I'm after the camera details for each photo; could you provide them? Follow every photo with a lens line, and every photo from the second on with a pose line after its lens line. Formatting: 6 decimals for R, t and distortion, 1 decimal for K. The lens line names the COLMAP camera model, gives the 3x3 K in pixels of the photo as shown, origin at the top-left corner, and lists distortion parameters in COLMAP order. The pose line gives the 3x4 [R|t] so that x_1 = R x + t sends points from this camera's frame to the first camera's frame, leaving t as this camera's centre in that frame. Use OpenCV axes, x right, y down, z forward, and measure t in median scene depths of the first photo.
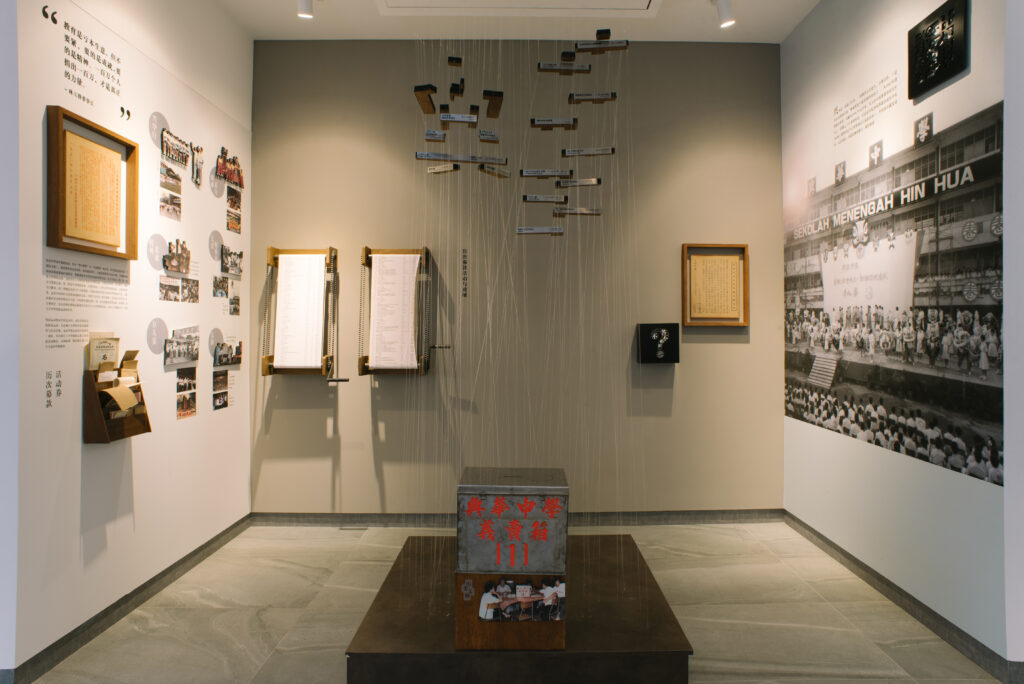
lens RADIAL K [[576.4, 0, 515.9], [0, 576.4, 335.8], [0, 0, 1]] dist [-0.065168, 0.017308]
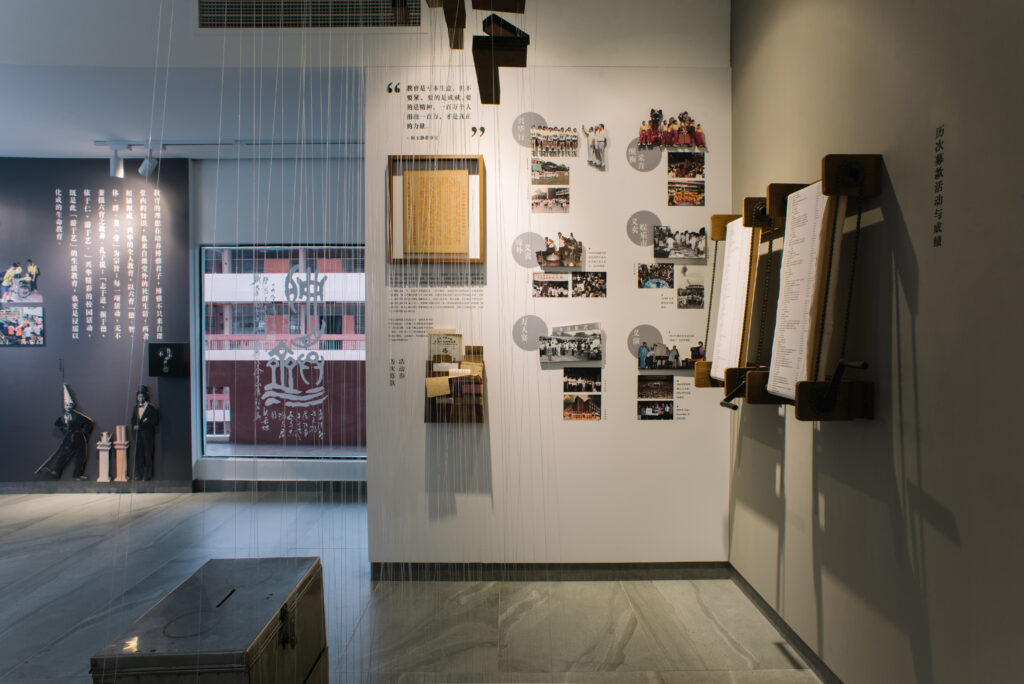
lens RADIAL K [[576.4, 0, 512.5], [0, 576.4, 342.7], [0, 0, 1]] dist [-0.065168, 0.017308]
pose [[0.026452, 0.027212, -0.999280, 0.379396], [-0.008370, 0.999600, 0.026999, -0.009394], [0.999615, 0.007650, 0.026669, 0.885496]]
